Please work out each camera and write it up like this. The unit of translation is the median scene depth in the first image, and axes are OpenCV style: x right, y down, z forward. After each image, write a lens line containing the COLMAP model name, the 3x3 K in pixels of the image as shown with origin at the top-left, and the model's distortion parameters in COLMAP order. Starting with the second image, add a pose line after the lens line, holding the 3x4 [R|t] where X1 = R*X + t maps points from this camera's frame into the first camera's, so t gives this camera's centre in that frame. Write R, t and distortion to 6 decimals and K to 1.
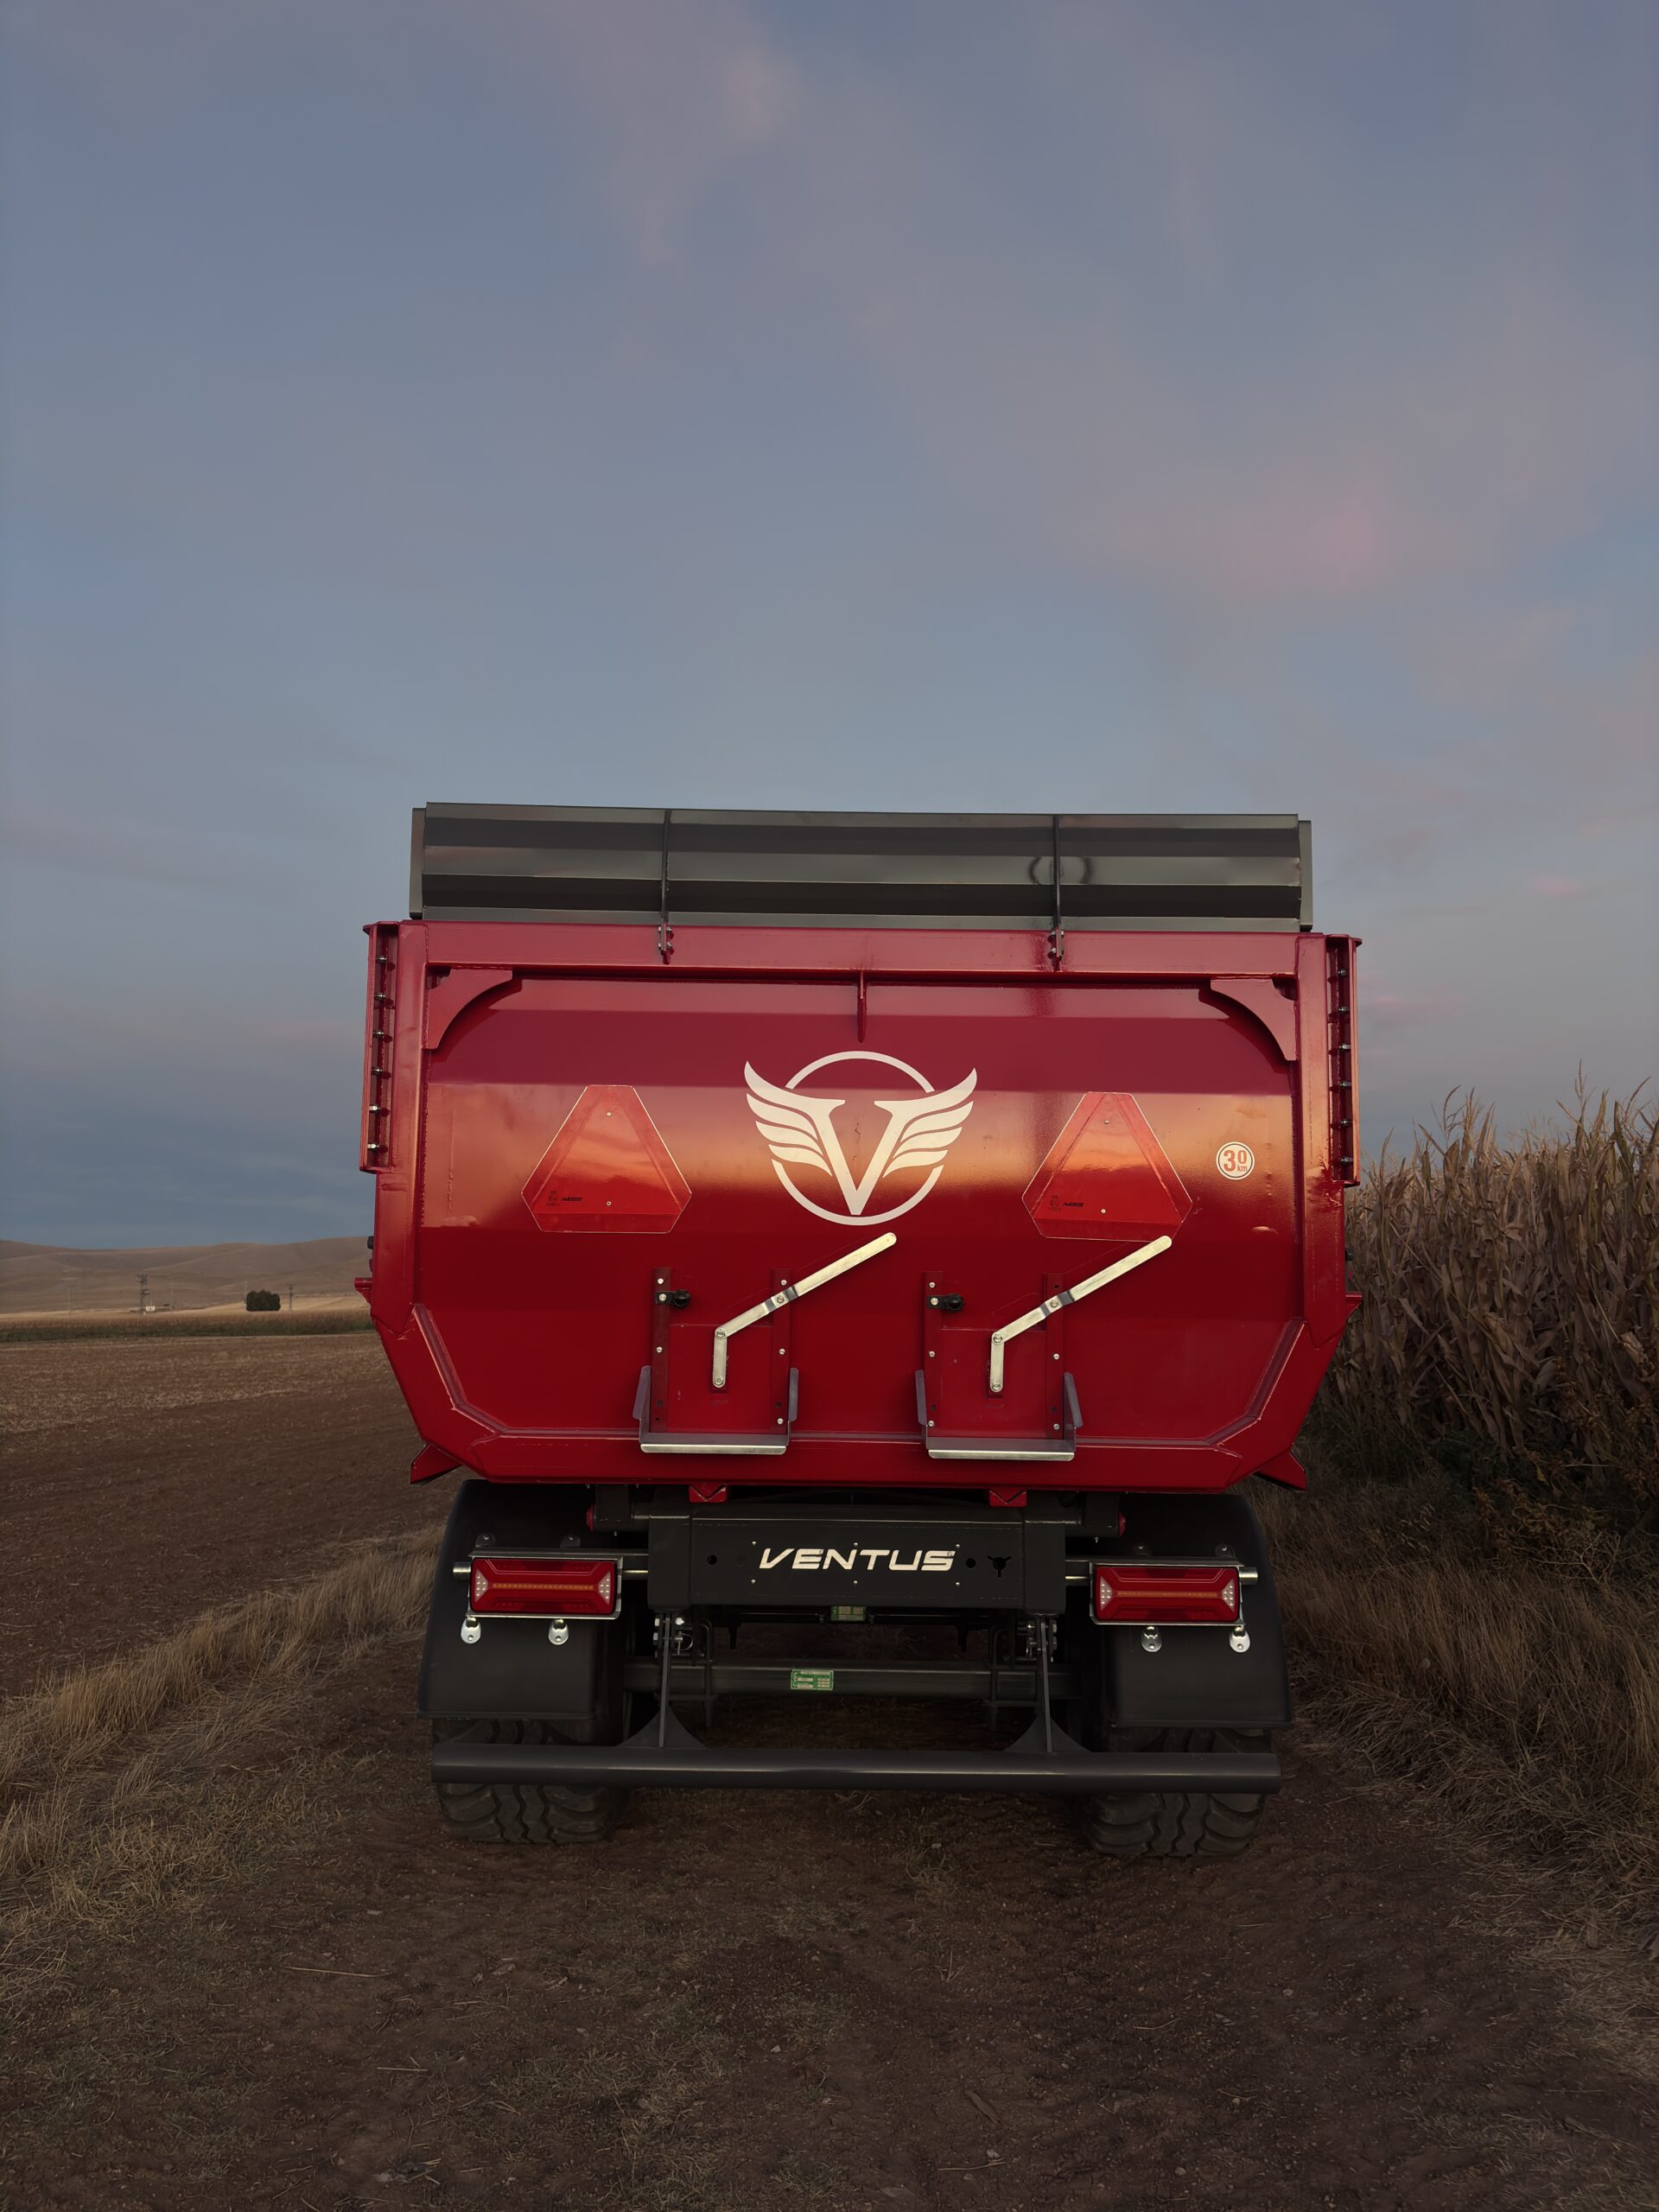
lens RADIAL K [[1626.1, 0, 829.5], [0, 1626.1, 1106.0], [0, 0, 1]] dist [0.097345, -0.121601]
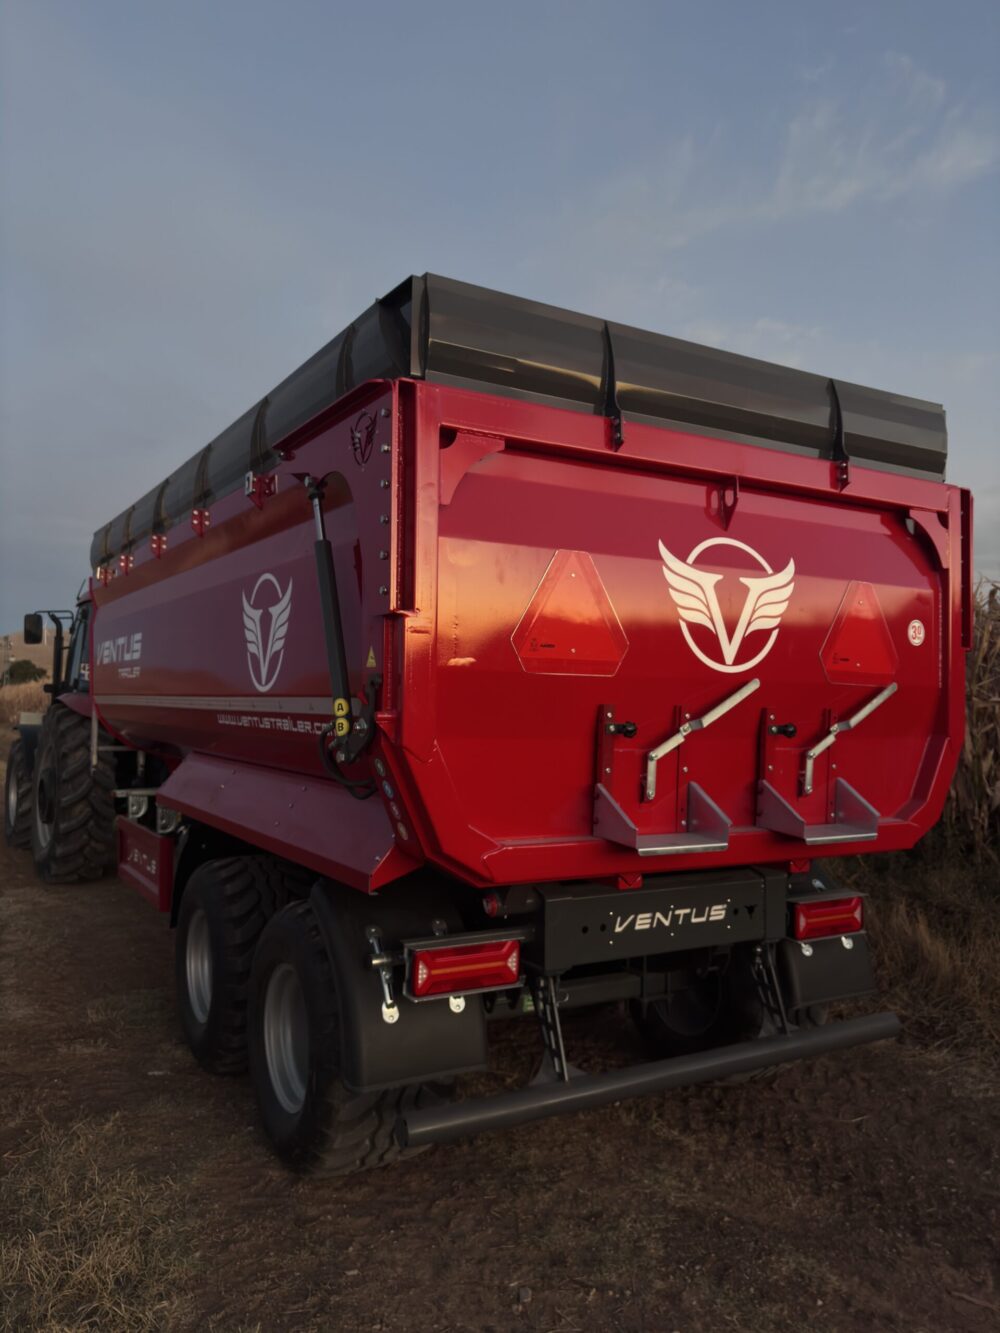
lens RADIAL K [[979.9, 0, 500.0], [0, 979.9, 666.5], [0, 0, 1]] dist [0.097345, -0.121601]
pose [[0.866663, 0.018846, 0.498537, -0.533258], [-0.058913, 0.996160, 0.064758, 0.027972], [-0.495403, -0.085494, 0.864446, 0.399998]]
